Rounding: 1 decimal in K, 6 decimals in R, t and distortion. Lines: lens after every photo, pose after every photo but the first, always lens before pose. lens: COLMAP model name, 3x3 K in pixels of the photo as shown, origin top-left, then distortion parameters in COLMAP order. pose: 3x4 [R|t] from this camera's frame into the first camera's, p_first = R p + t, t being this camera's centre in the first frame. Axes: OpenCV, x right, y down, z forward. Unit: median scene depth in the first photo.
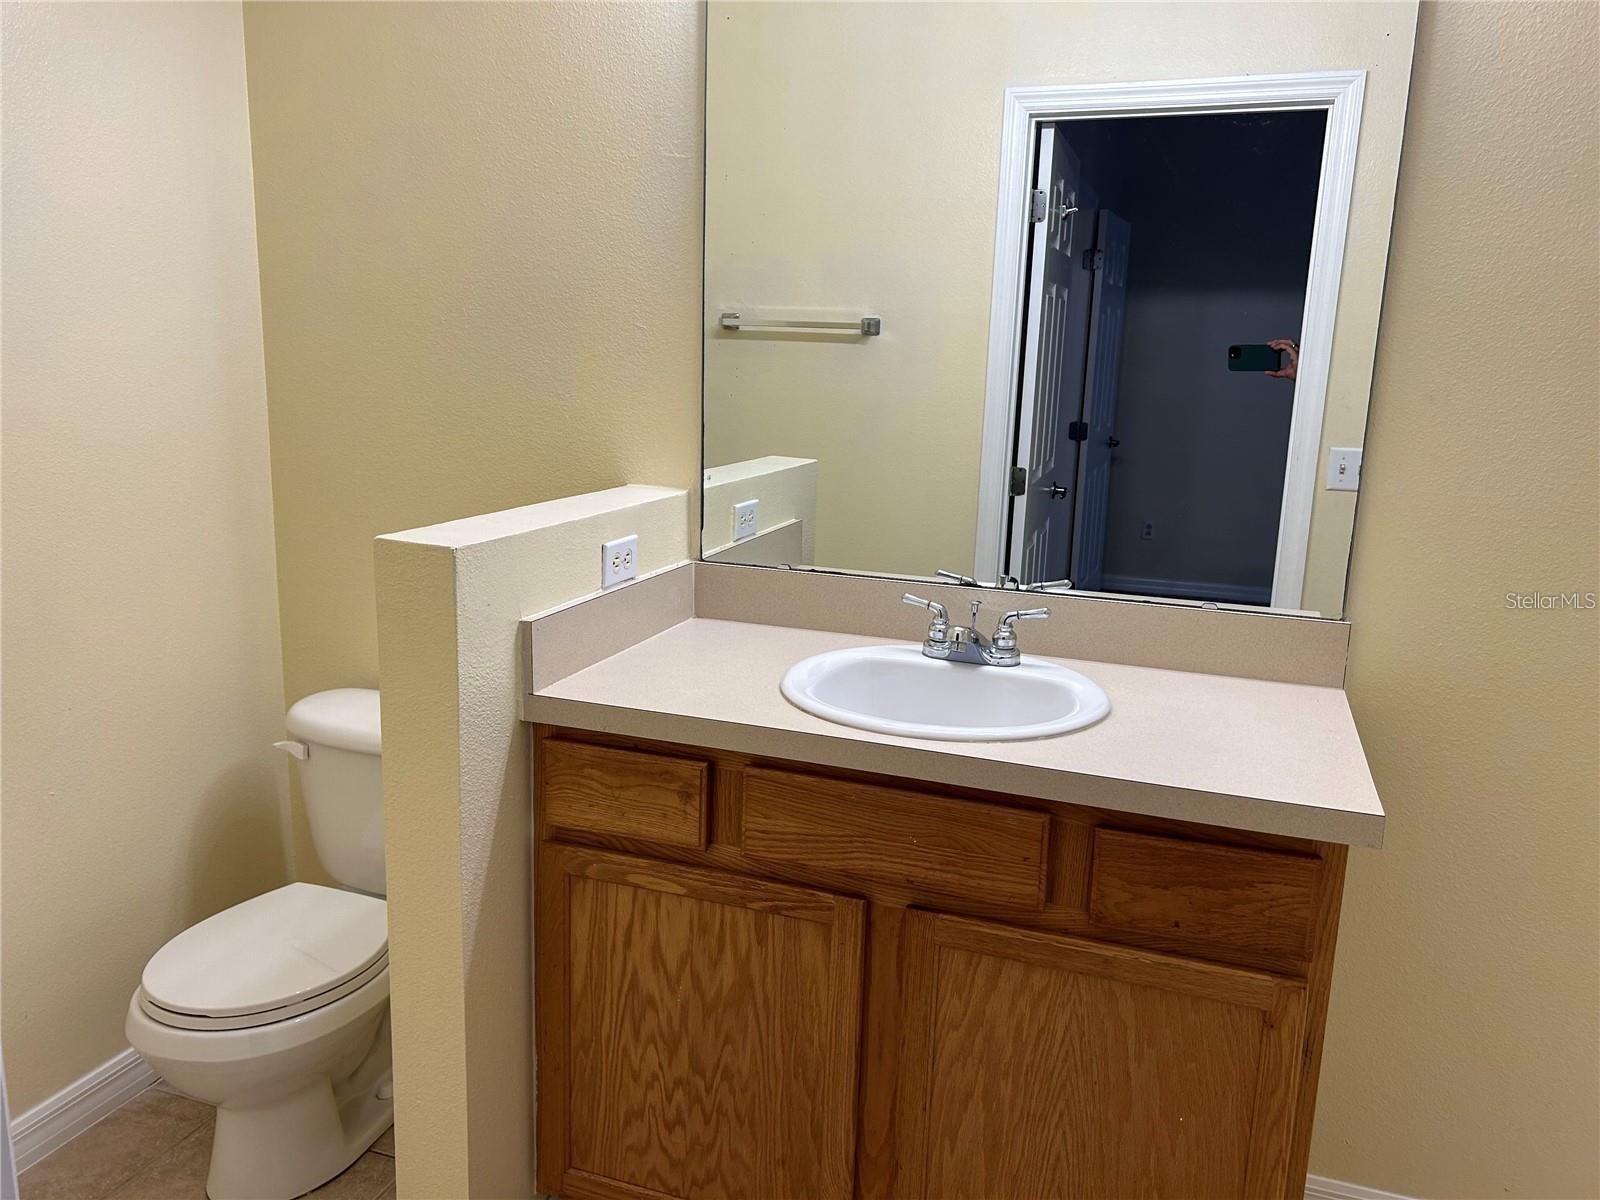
lens RADIAL K [[1204.6, 0, 797.0], [0, 1204.6, 596.2], [0, 0, 1]] dist [0.055255, -0.059680]
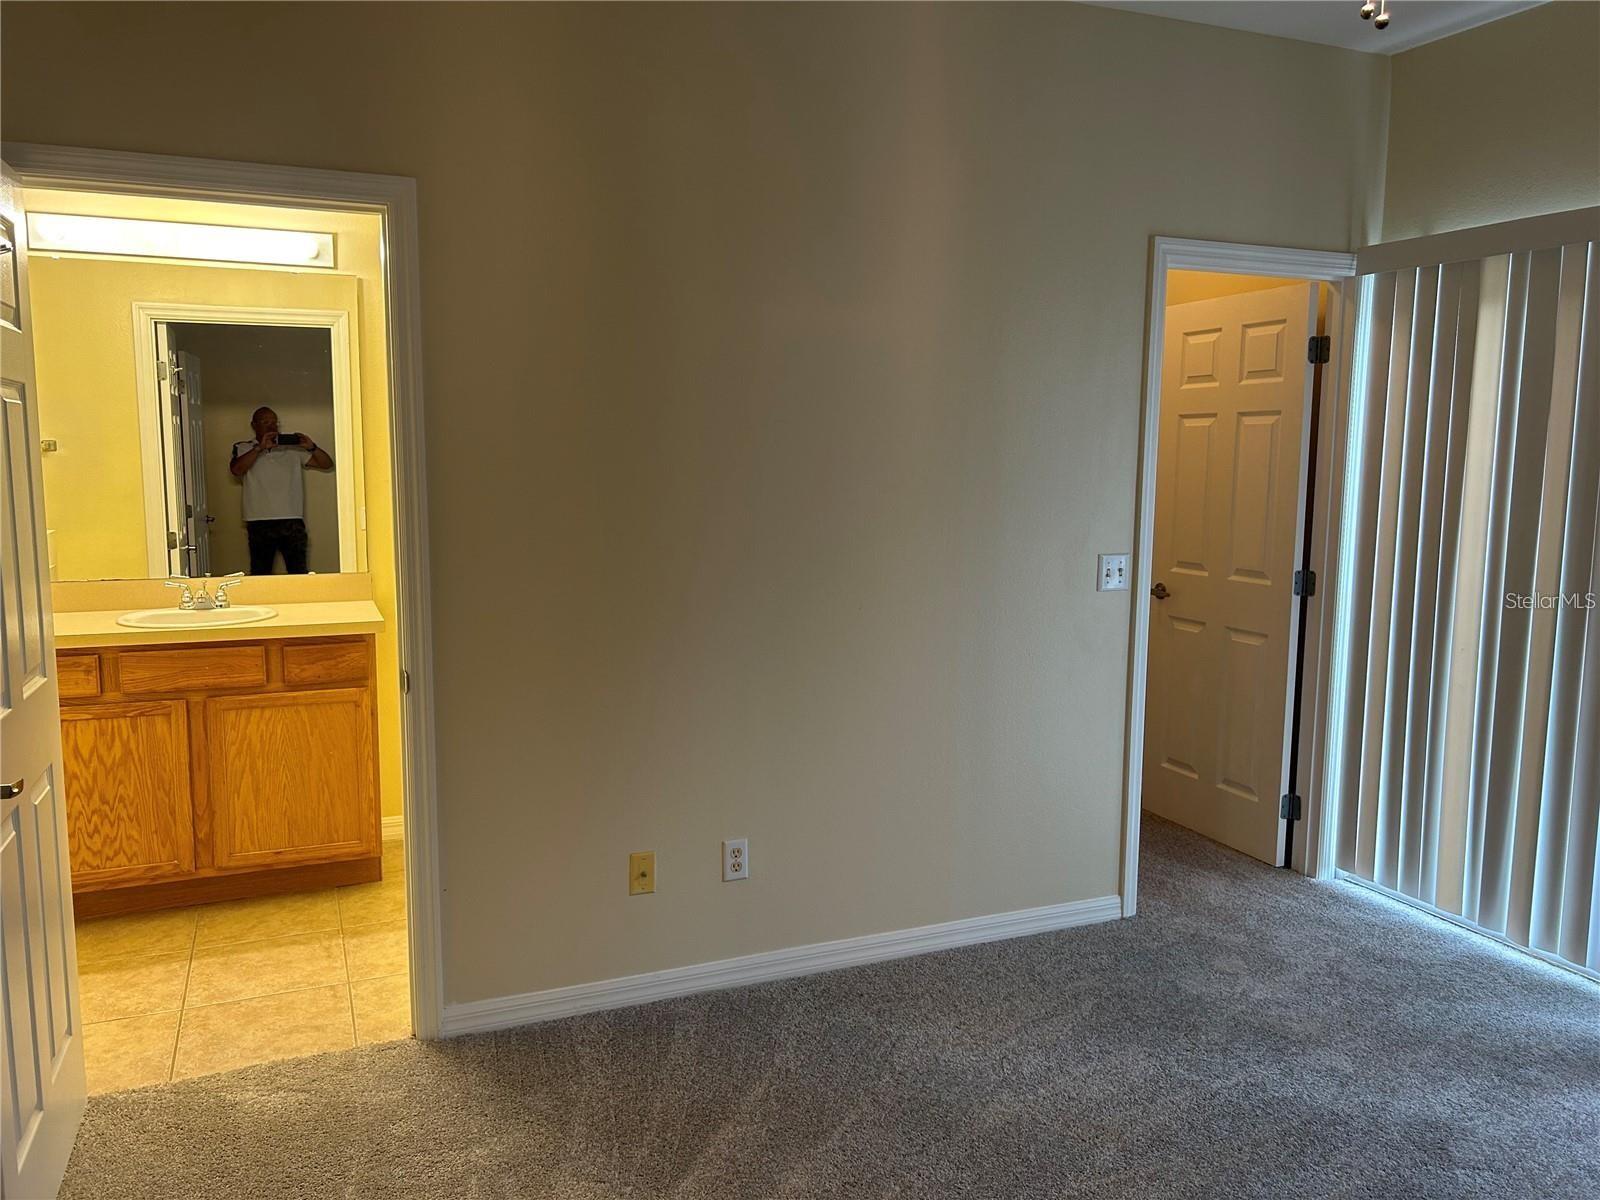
lens RADIAL K [[1204.6, 0, 794.9], [0, 1204.6, 596.2], [0, 0, 1]] dist [0.055255, -0.059680]
pose [[0.739336, -0.107799, 0.664652, -0.598615], [0.151006, 0.988503, -0.007651, 0.238546], [-0.656185, 0.106023, 0.747114, -1.523654]]
